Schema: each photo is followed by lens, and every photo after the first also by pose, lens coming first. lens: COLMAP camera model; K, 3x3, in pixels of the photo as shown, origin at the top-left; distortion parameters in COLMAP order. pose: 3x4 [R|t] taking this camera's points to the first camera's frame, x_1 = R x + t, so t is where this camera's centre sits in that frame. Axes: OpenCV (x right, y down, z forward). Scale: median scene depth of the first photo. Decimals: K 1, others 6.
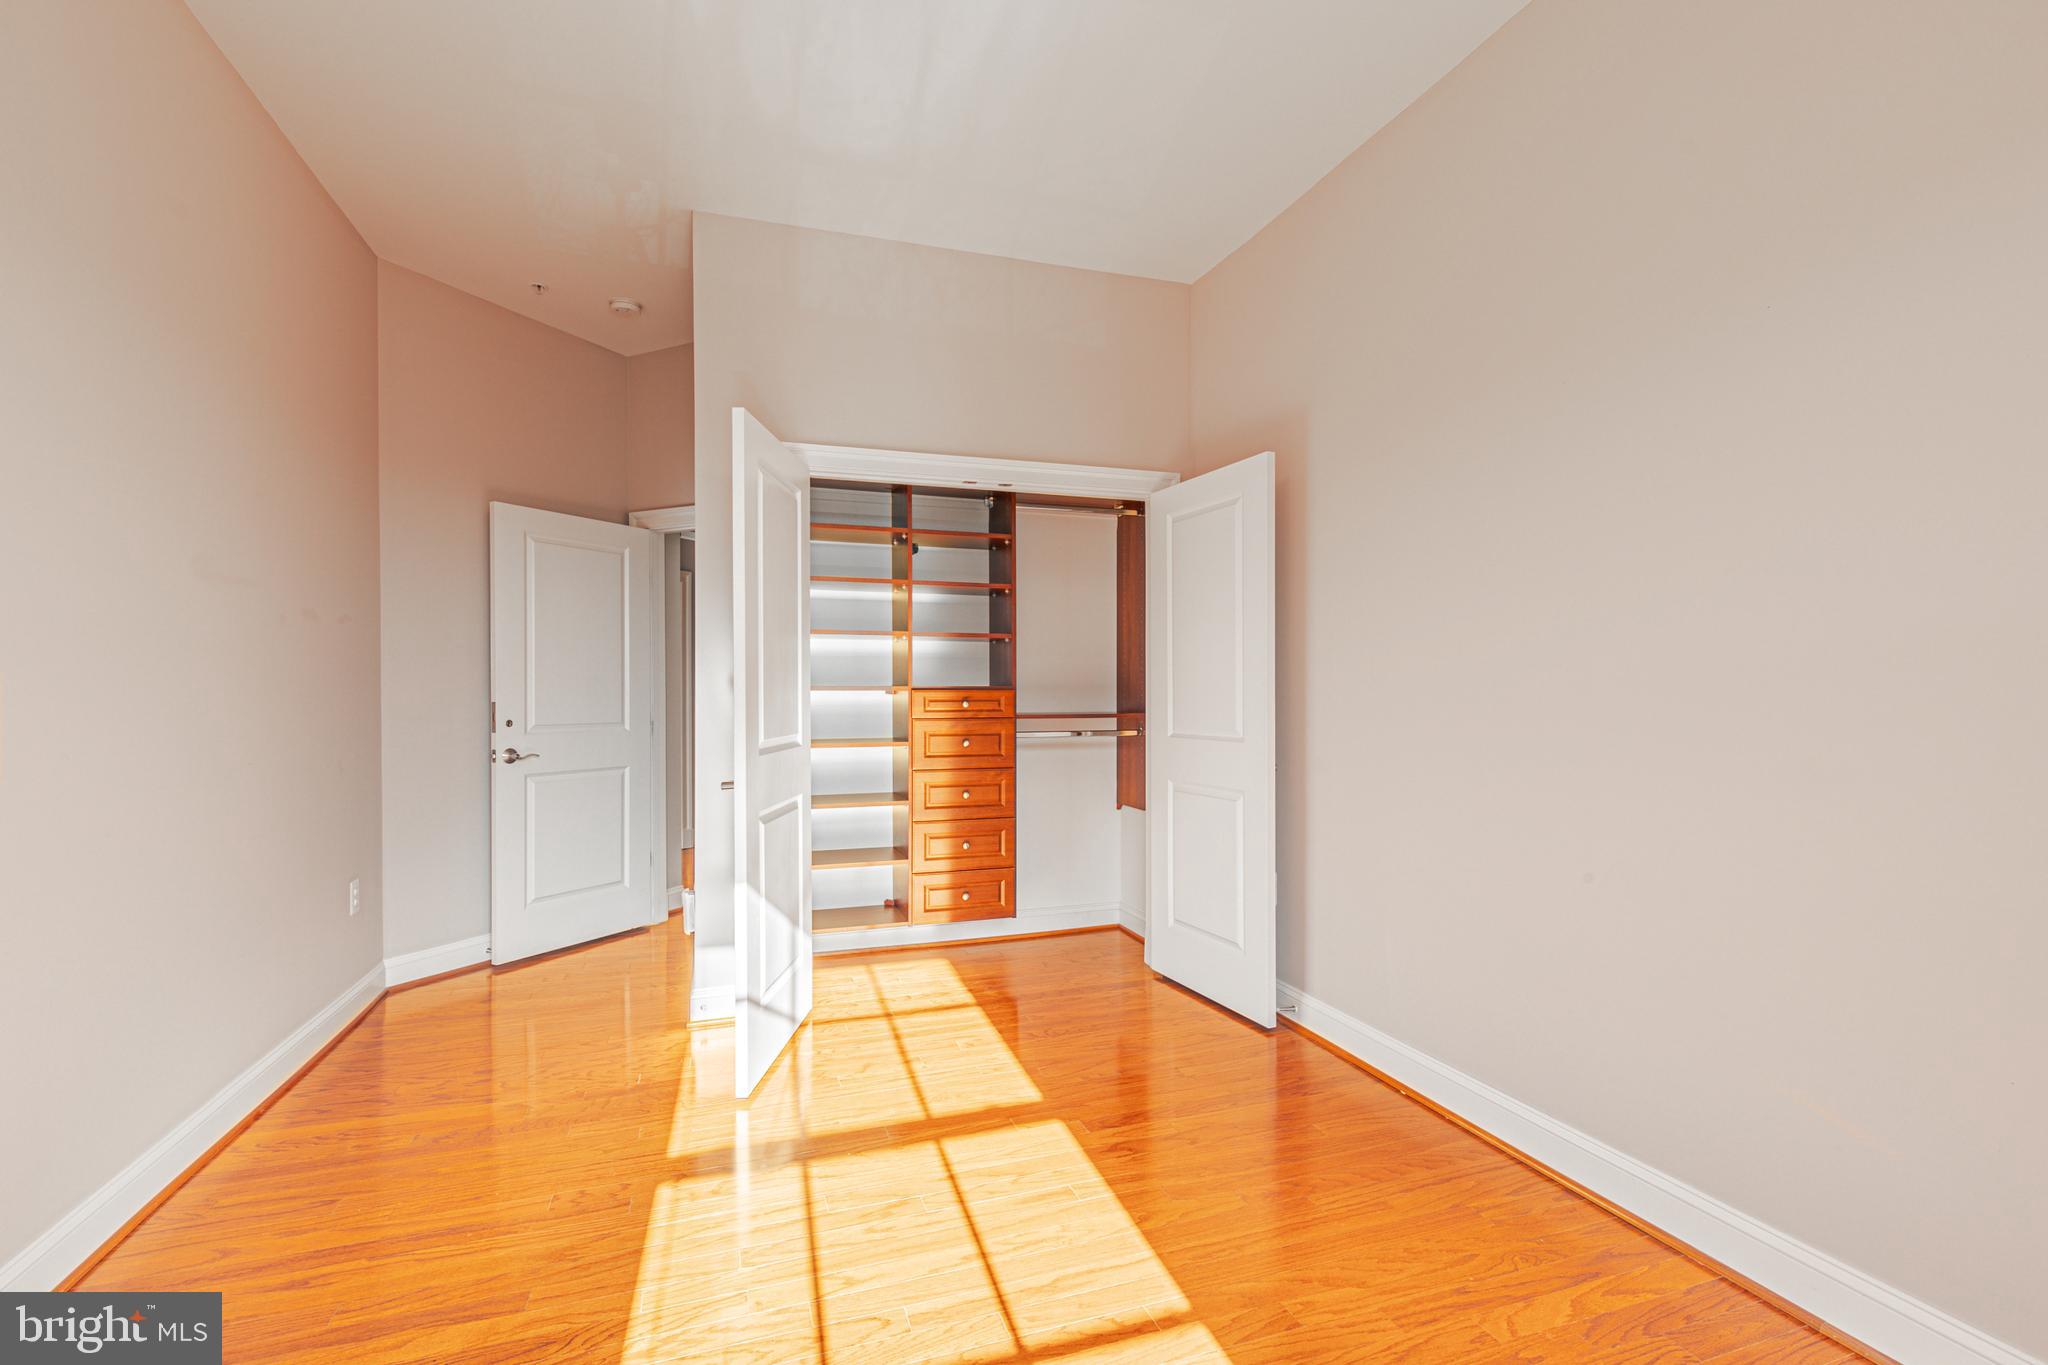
lens RADIAL K [[911.0, 0, 1024.3], [0, 911.0, 691.1], [0, 0, 1]] dist [0.005272, -0.000411]
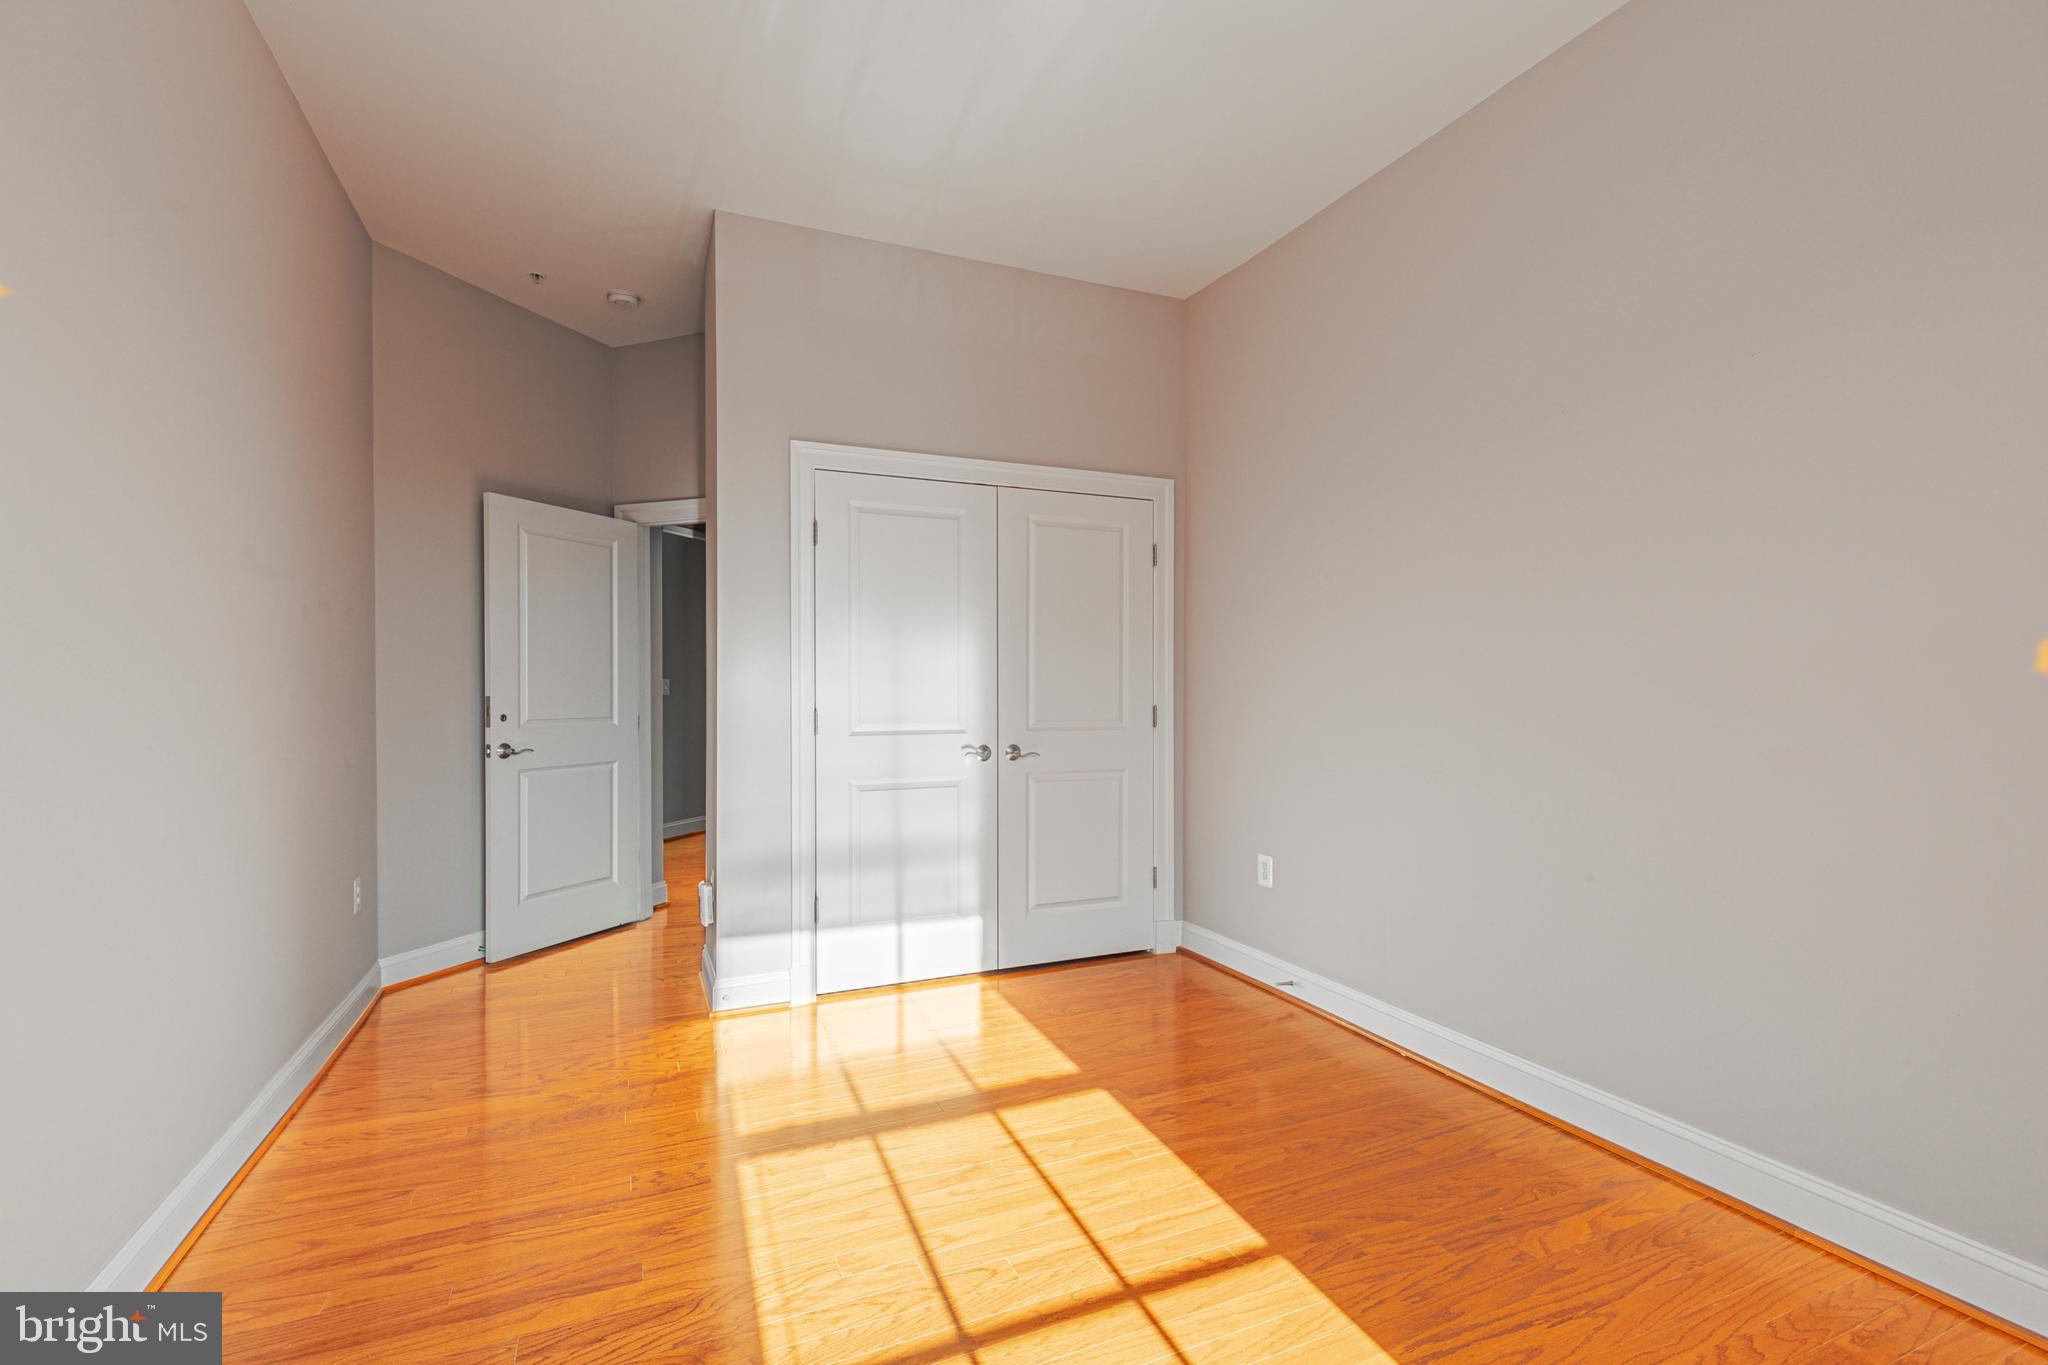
lens RADIAL K [[911.0, 0, 1022.7], [0, 911.0, 691.5], [0, 0, 1]] dist [0.005272, -0.000411]
pose [[0.996198, 0.001742, 0.087096, -0.165847], [-0.002302, 0.999977, 0.006328, -0.001273], [-0.087083, -0.006504, 0.996180, -0.057443]]
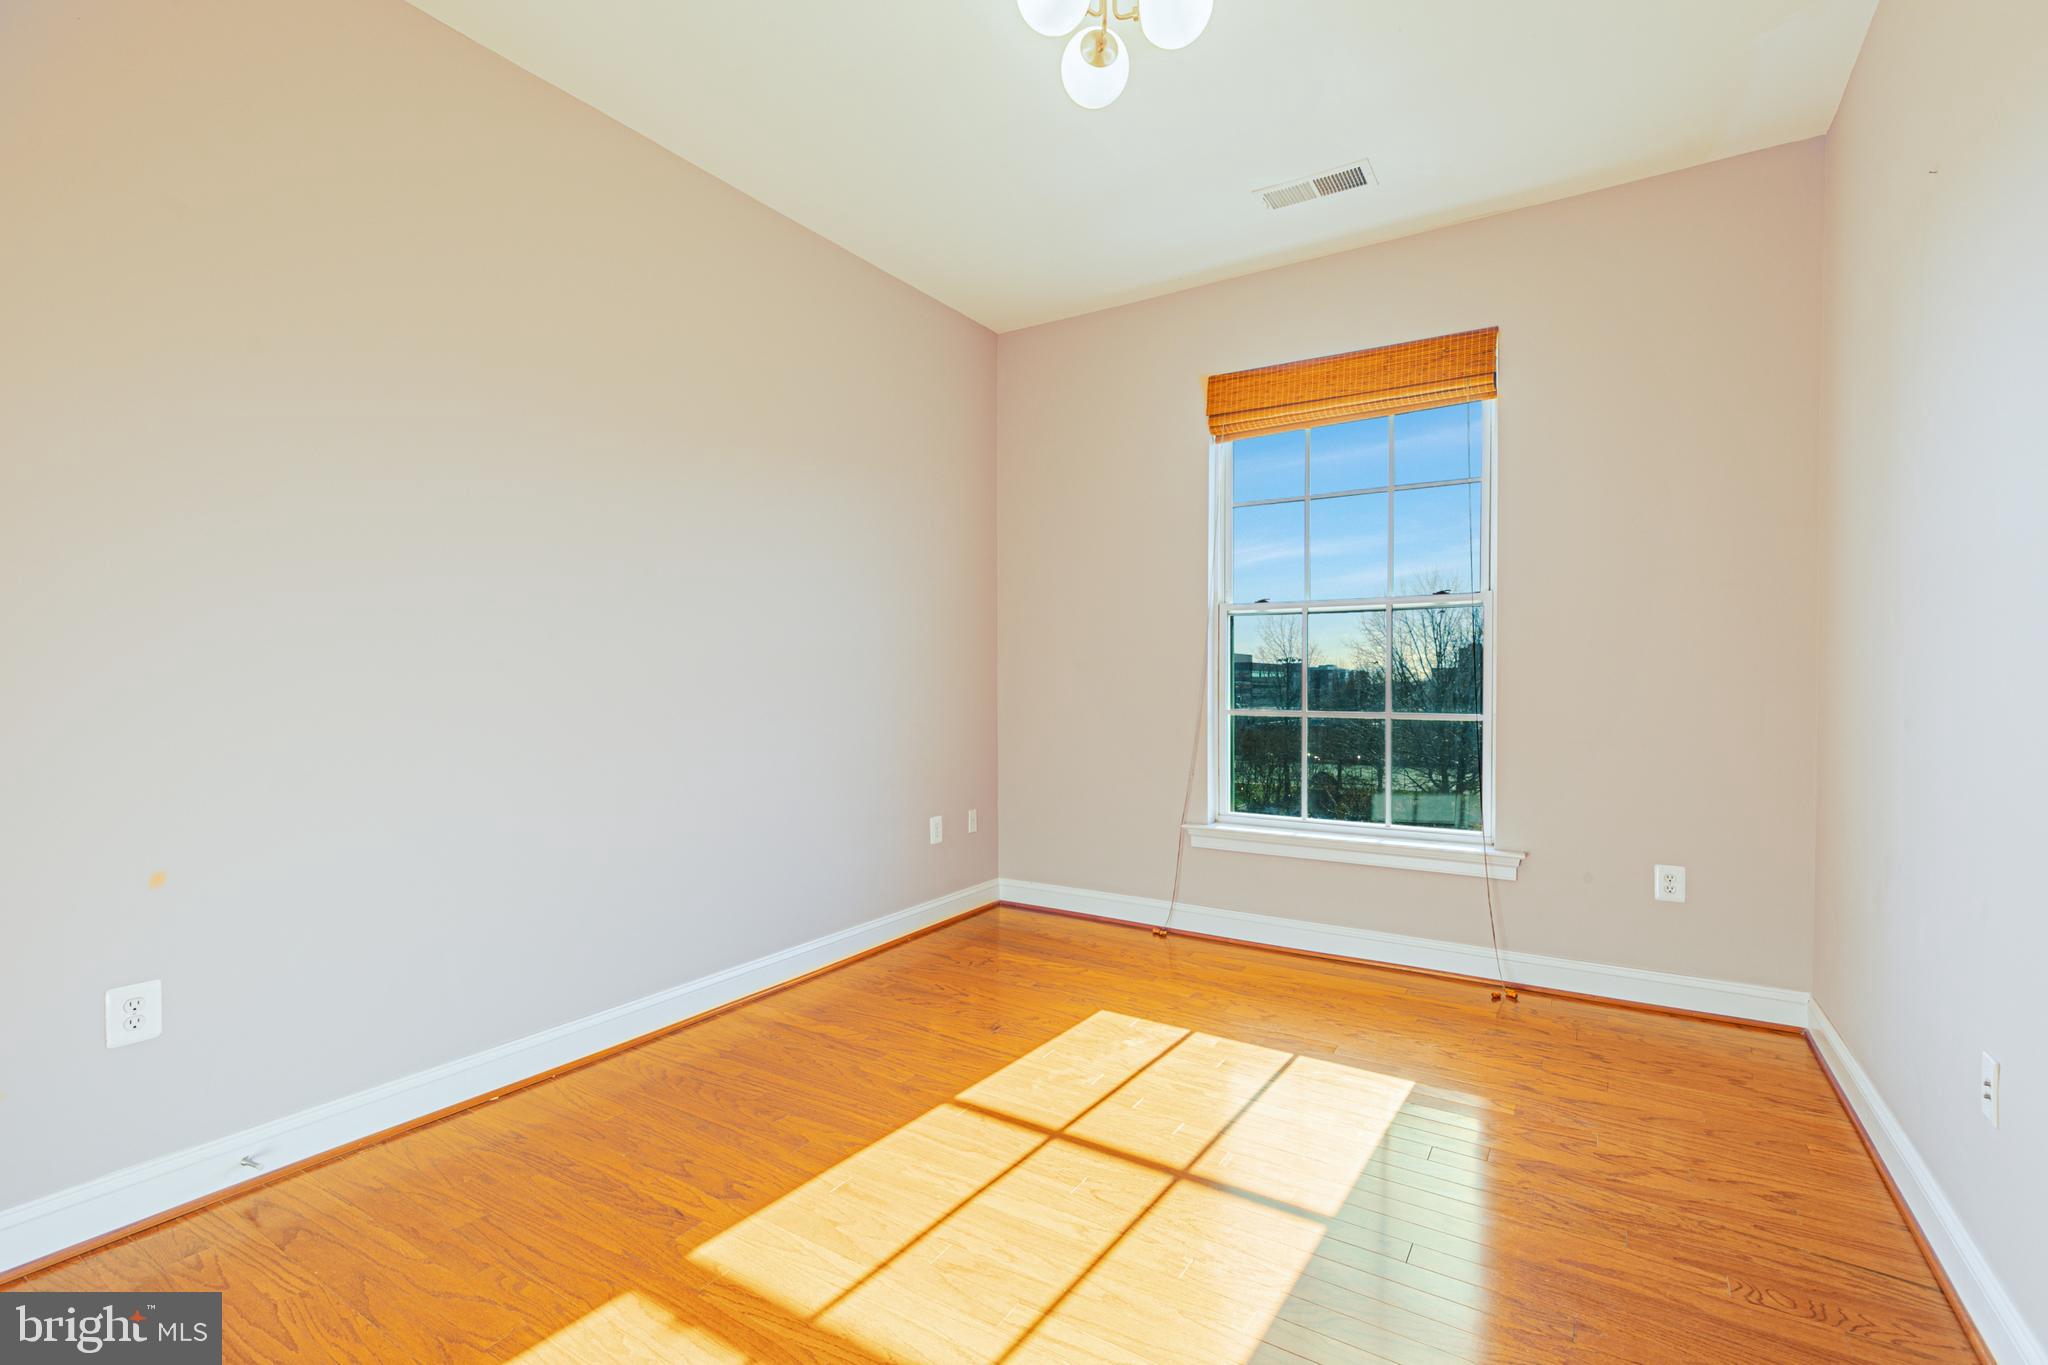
lens RADIAL K [[911.0, 0, 1021.7], [0, 911.0, 681.2], [0, 0, 1]] dist [0.005272, -0.000411]
pose [[-0.625906, -0.009485, 0.779841, -0.791990], [-0.009652, 0.999944, 0.004416, 0.002586], [-0.779839, -0.004763, -0.625962, 1.419720]]
